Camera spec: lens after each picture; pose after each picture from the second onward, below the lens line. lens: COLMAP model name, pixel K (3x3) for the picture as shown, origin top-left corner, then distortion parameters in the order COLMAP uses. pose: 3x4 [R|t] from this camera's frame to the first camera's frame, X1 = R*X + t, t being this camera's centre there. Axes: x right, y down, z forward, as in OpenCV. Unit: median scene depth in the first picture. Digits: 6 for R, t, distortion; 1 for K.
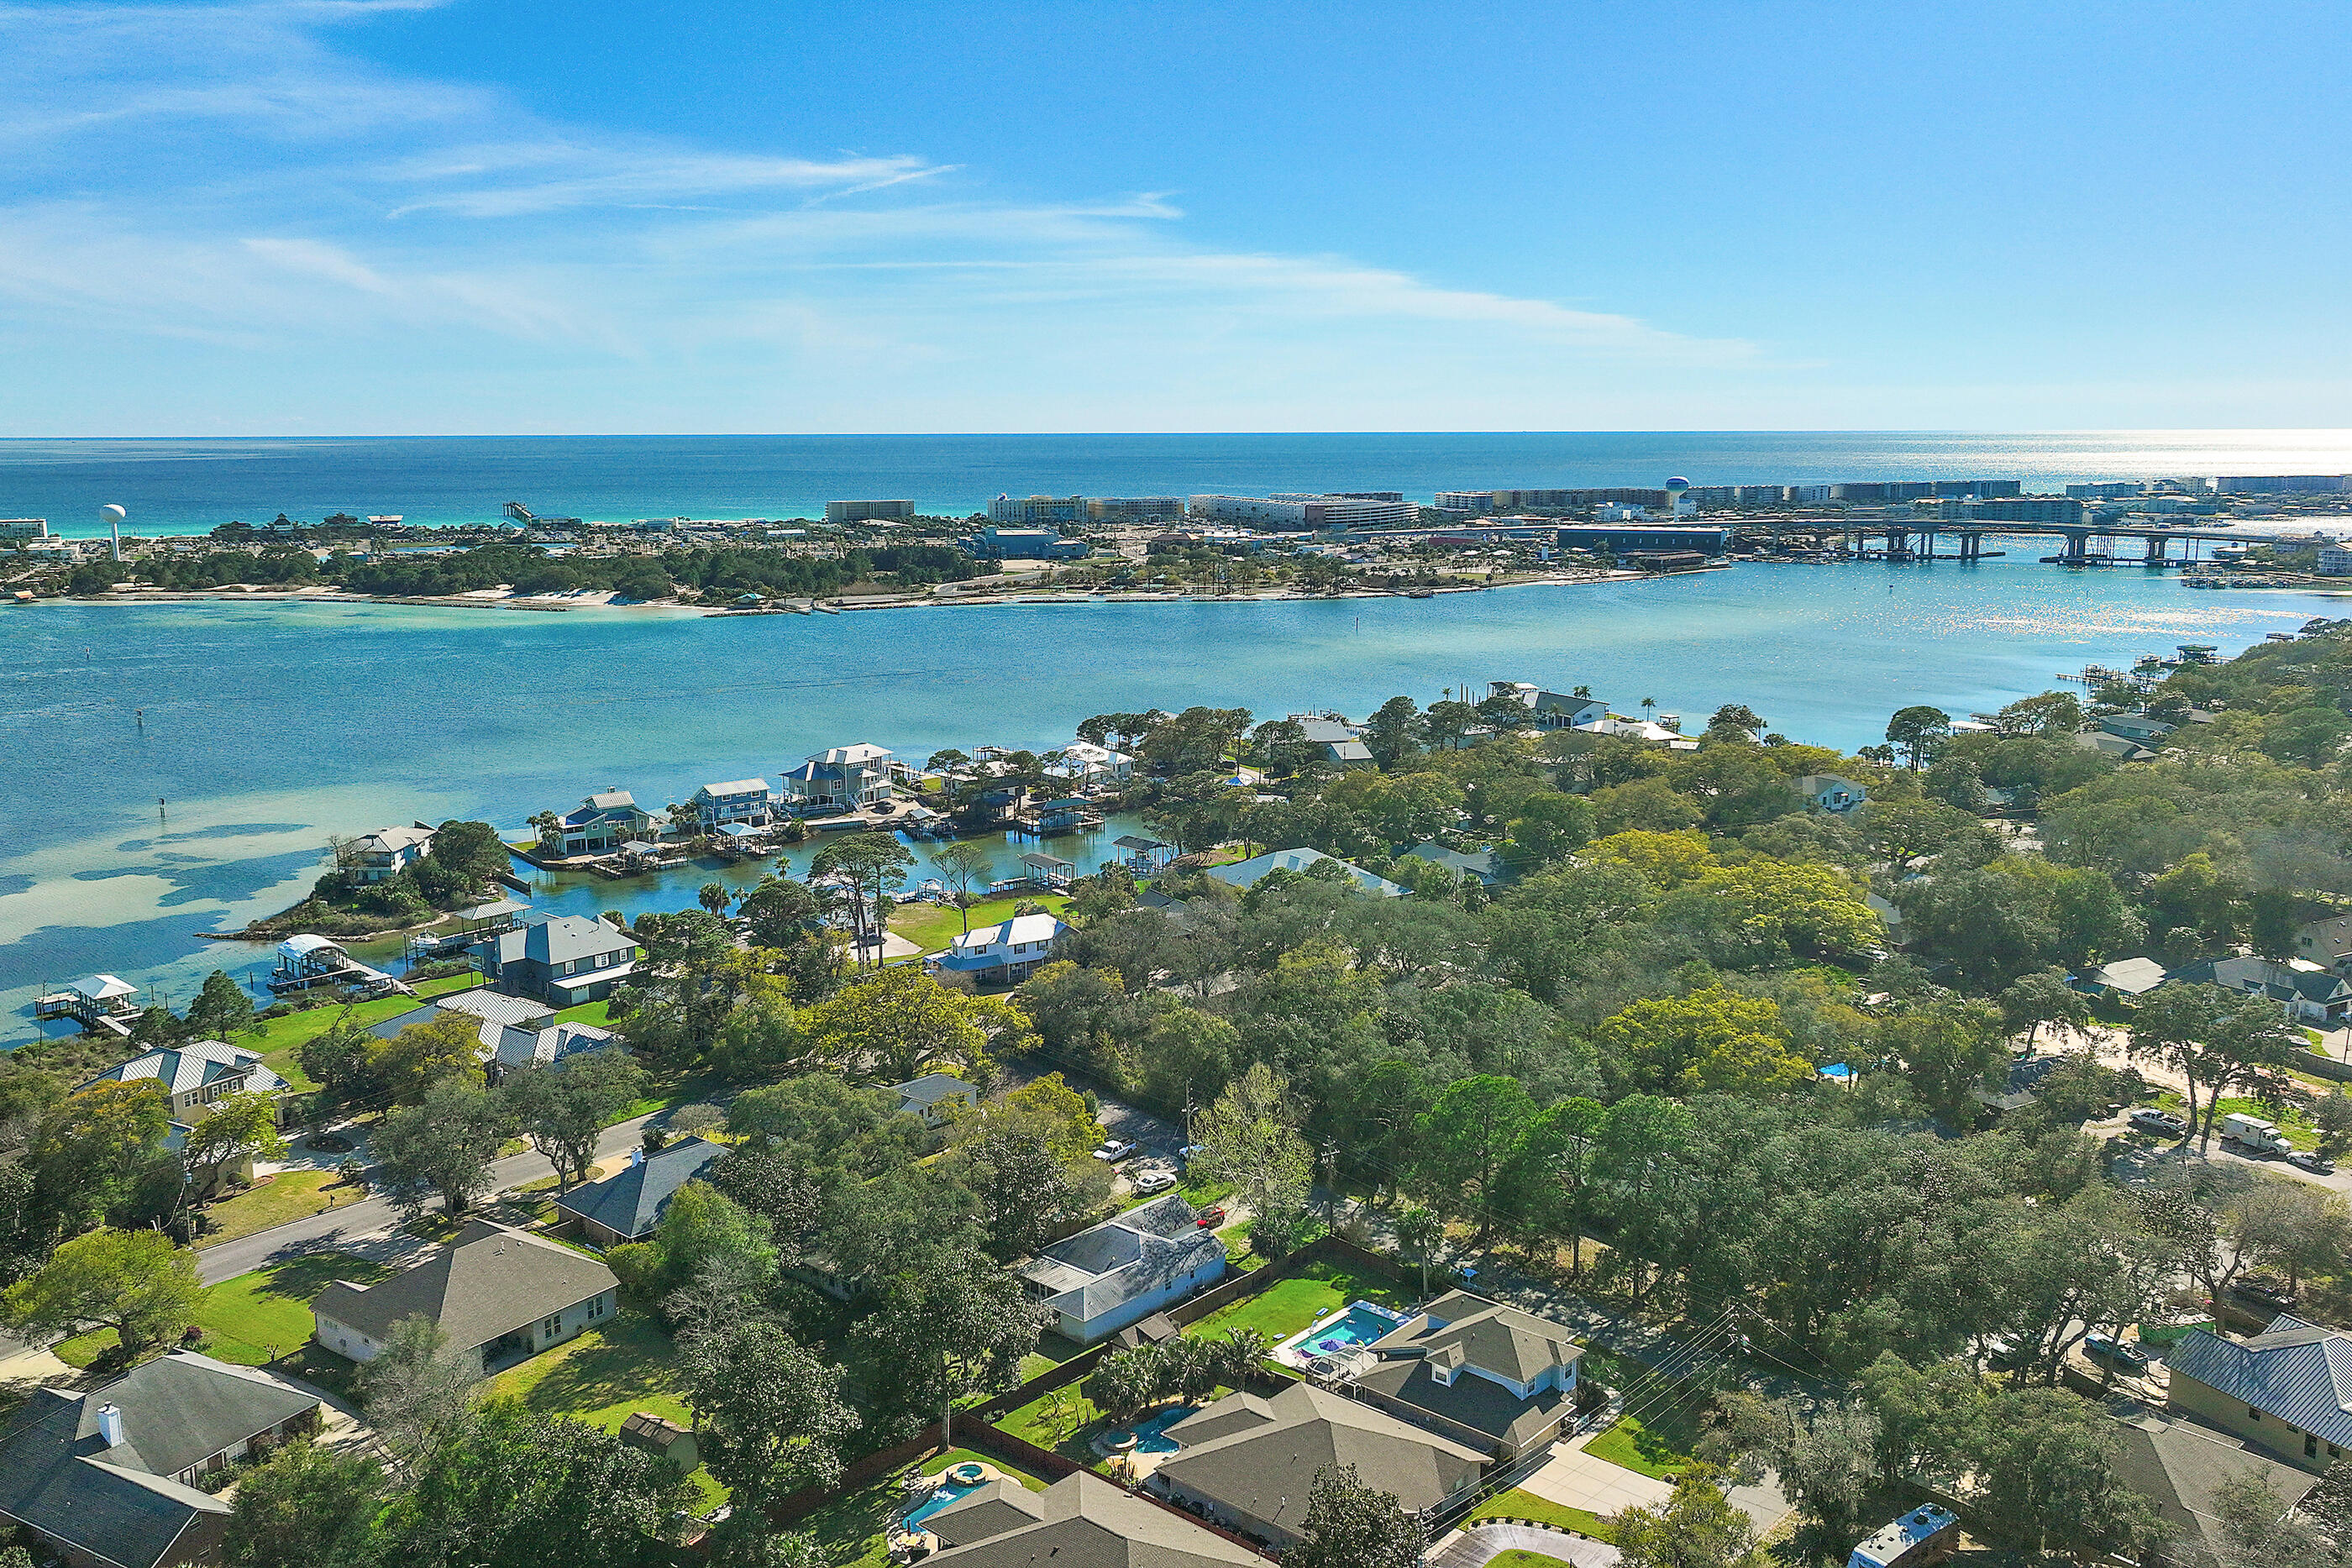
lens RADIAL K [[1966.2, 0, 1176.0], [0, 1966.2, 784.0], [0, 0, 1]] dist [0.006976, -0.008794]
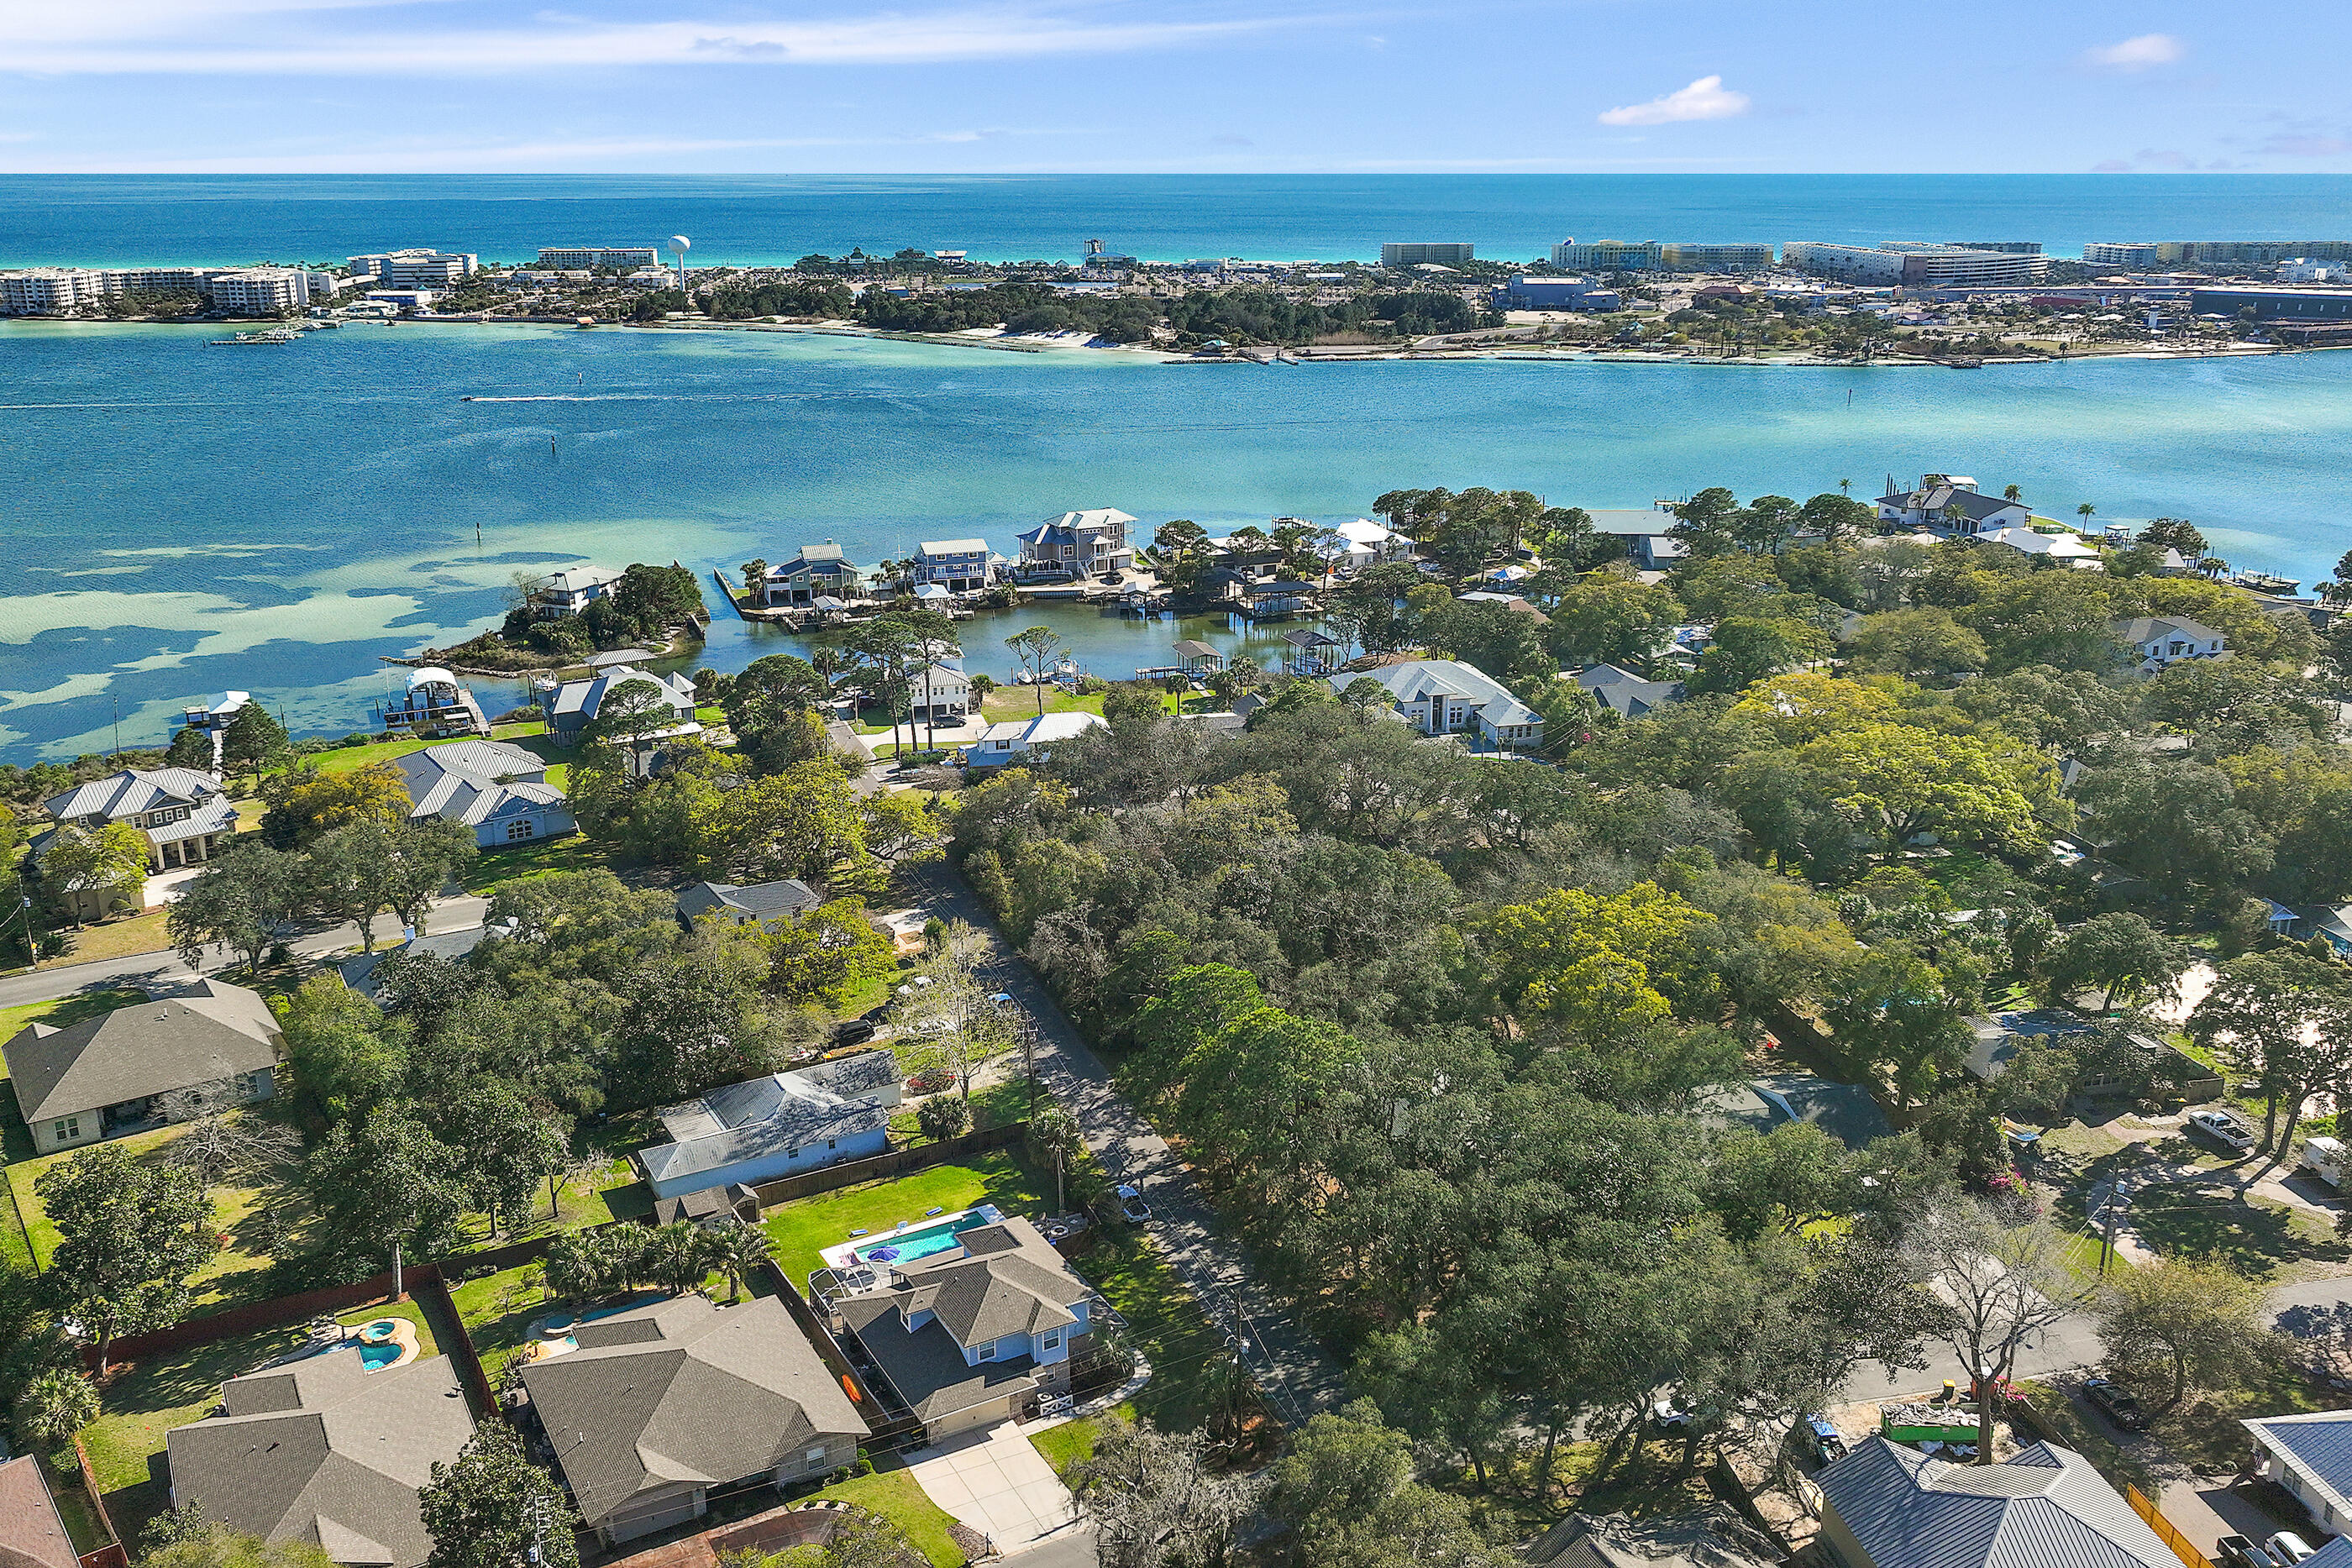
lens RADIAL K [[1999.7, 0, 1172.4], [0, 1999.7, 757.7], [0, 0, 1]] dist [0.008427, -0.008620]
pose [[0.946783, 0.095058, -0.307516, 0.182369], [-0.060990, 0.991070, 0.118577, -0.017997], [0.316042, -0.093511, 0.944126, 0.091902]]
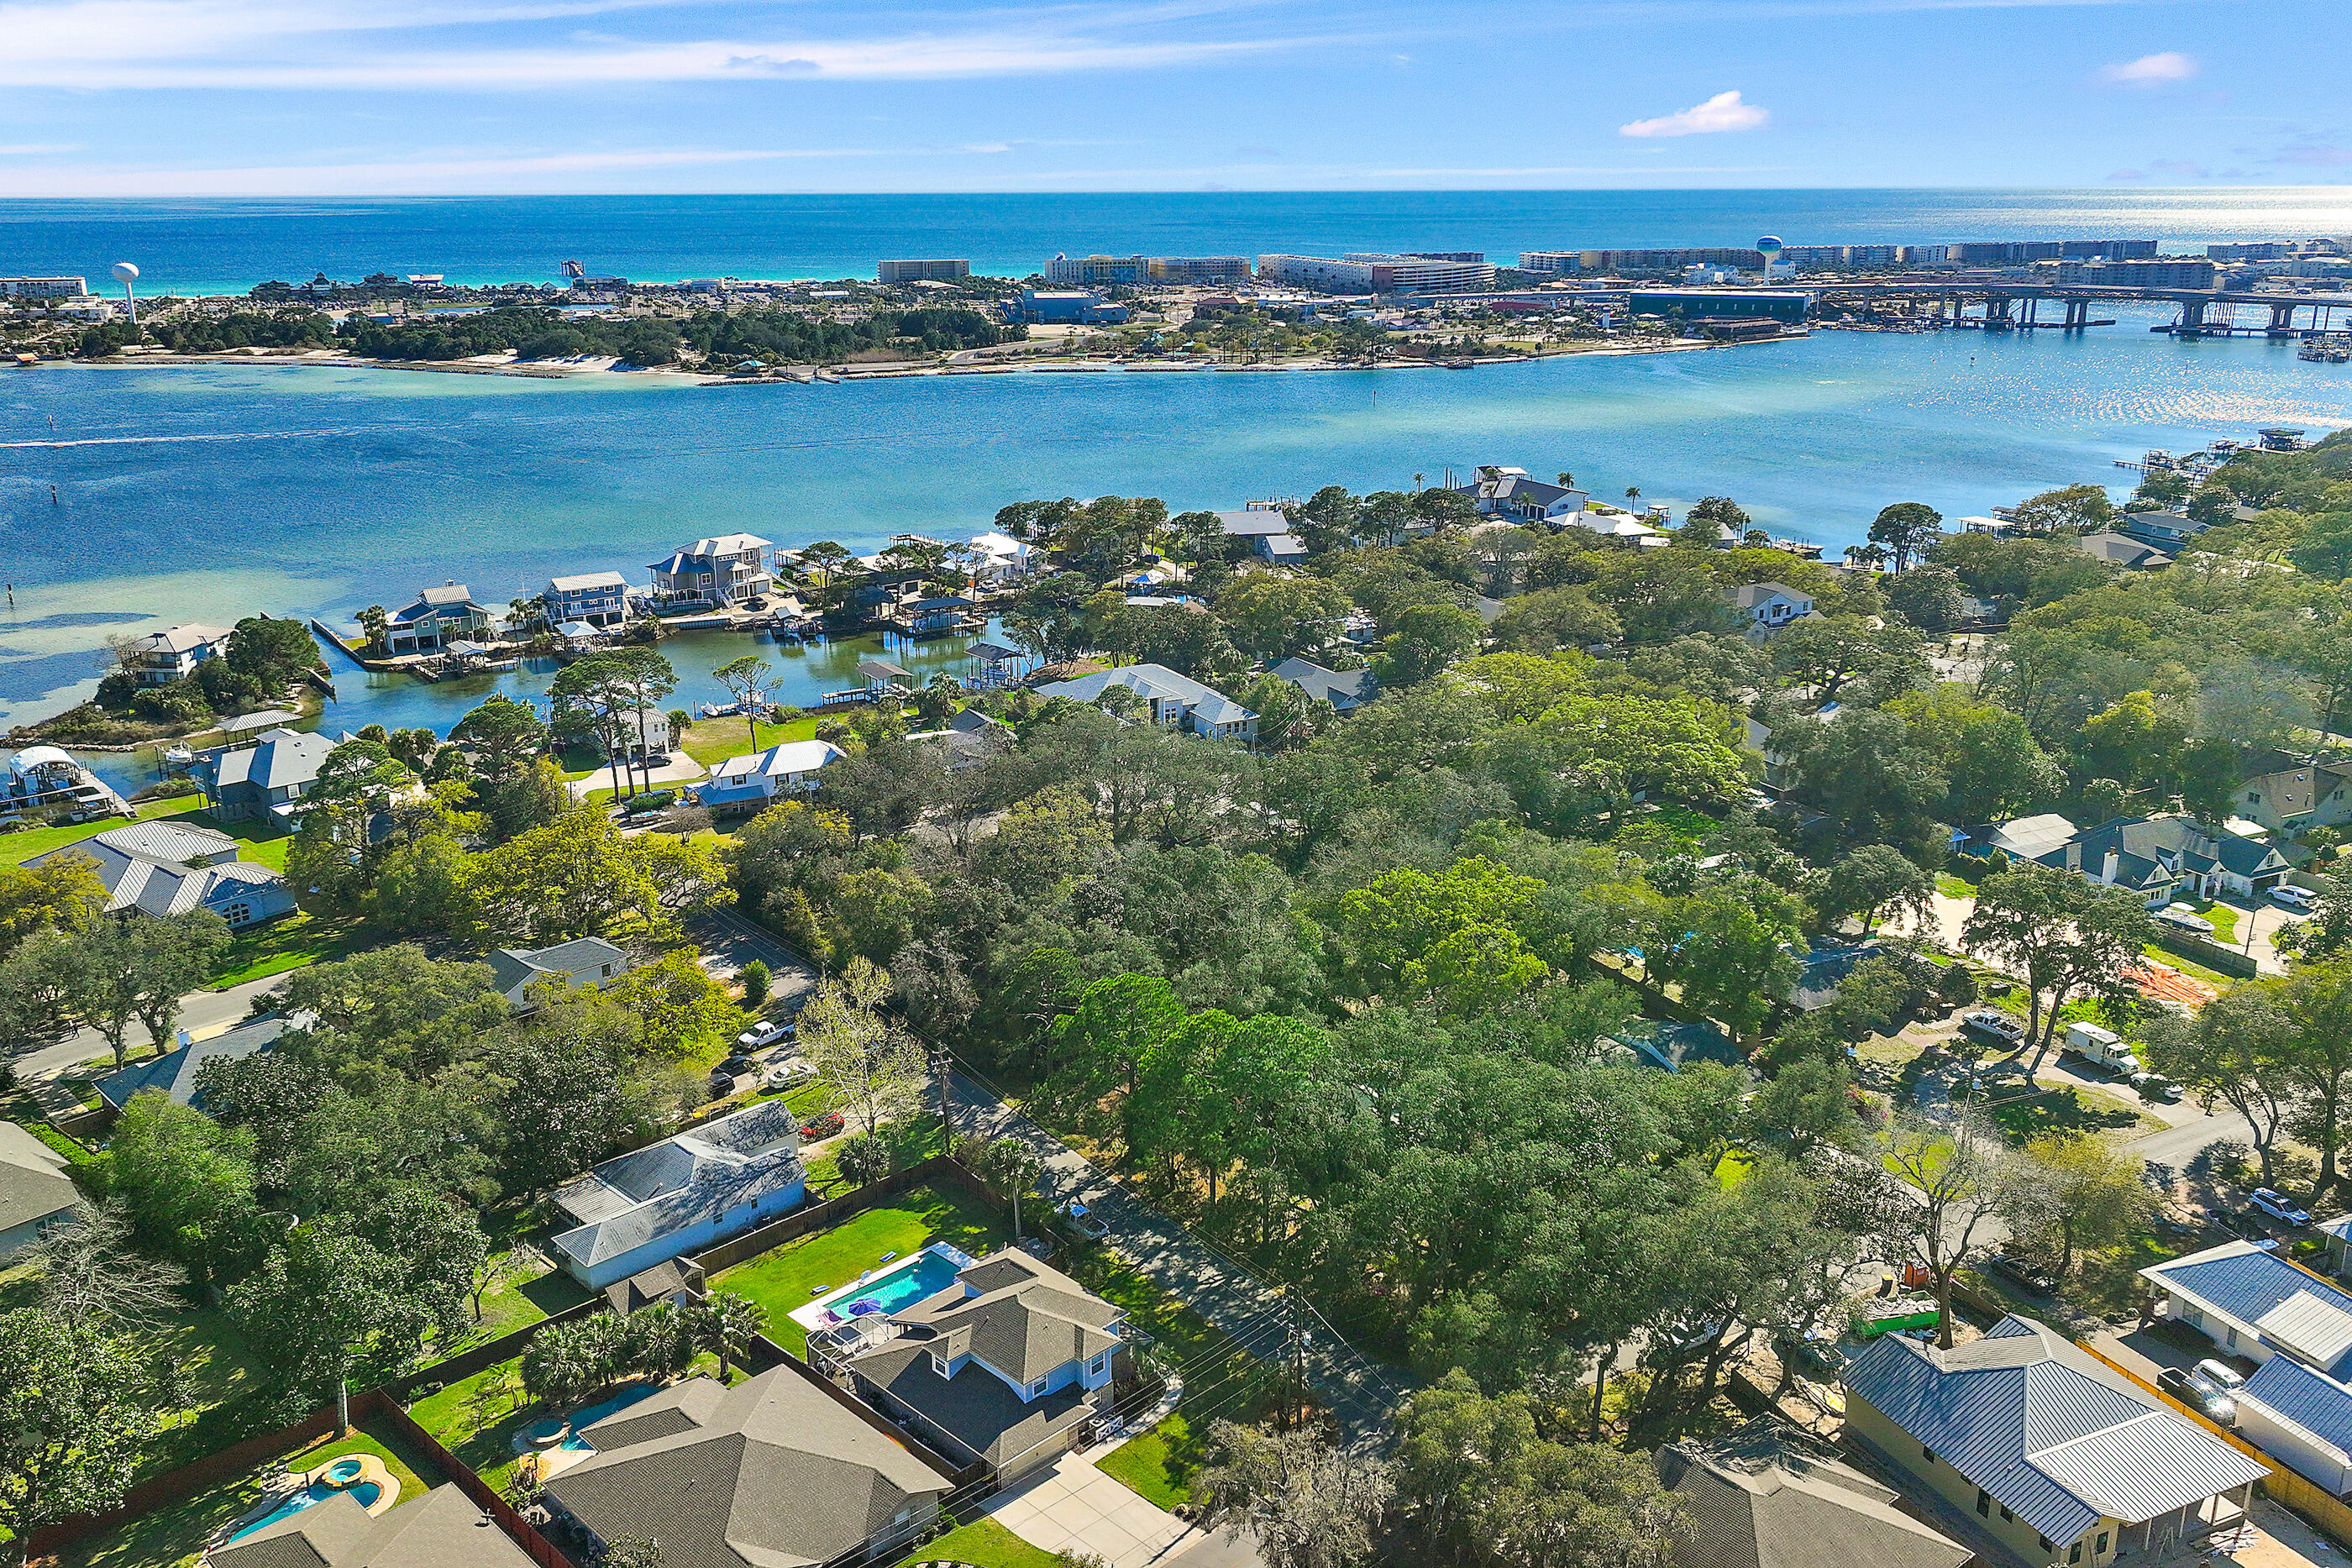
lens RADIAL K [[1966.2, 0, 1176.0], [0, 1966.2, 784.0], [0, 0, 1]] dist [0.006976, -0.008794]
pose [[0.998204, 0.017567, -0.057270, 0.103700], [-0.010722, 0.992991, 0.117705, -0.014988], [0.058936, -0.116879, 0.991396, 0.081133]]
